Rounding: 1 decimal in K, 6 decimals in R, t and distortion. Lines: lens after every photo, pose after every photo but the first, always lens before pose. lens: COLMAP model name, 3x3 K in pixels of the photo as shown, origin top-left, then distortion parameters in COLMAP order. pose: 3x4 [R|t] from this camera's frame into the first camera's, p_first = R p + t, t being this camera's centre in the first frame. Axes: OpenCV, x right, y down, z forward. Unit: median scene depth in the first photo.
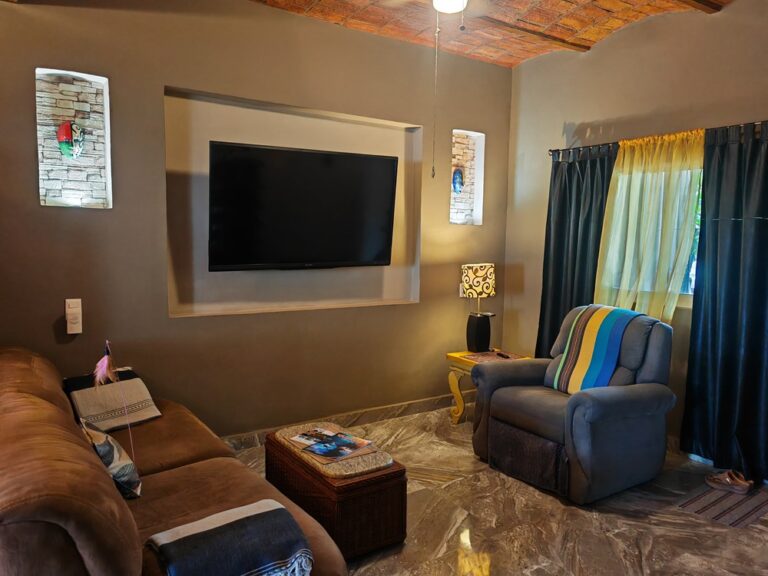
lens RADIAL K [[573.1, 0, 384.0], [0, 573.1, 288.0], [0, 0, 1]] dist [0.014413, -0.000967]
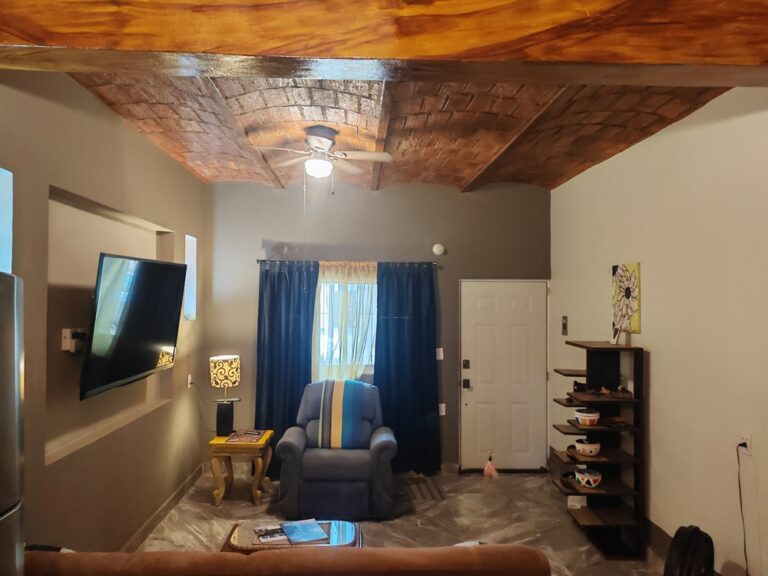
lens RADIAL K [[558.4, 0, 384.0], [0, 558.4, 288.0], [0, 0, 1]] dist [0.010492, 0.000044]
pose [[0.536130, 0.009011, 0.844088, -0.668560], [0.077646, 0.995177, -0.059941, -0.095366], [-0.840557, 0.097676, 0.532844, 0.141462]]
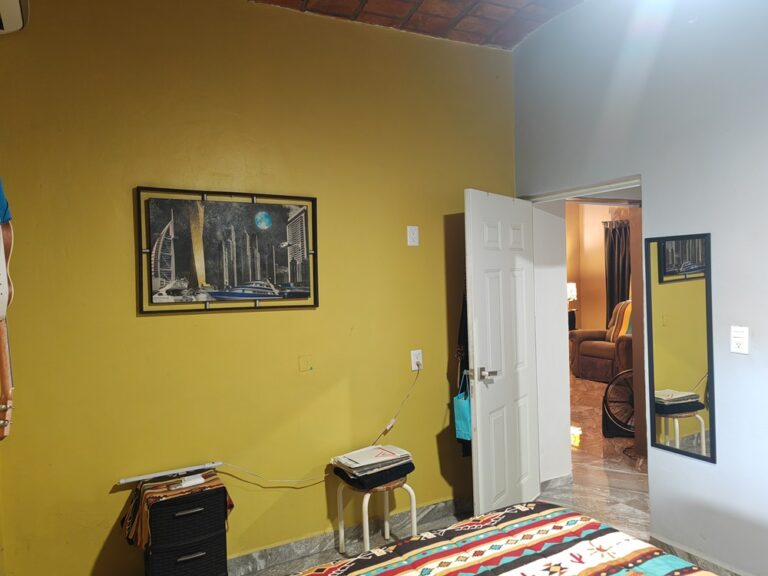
lens RADIAL K [[573.1, 0, 384.0], [0, 573.1, 288.0], [0, 0, 1]] dist [0.014413, -0.000967]
pose [[0.992932, -0.044853, -0.109884, -0.251917], [0.037295, 0.996857, -0.069902, 0.090211], [0.112674, 0.065309, 0.991483, -1.047898]]
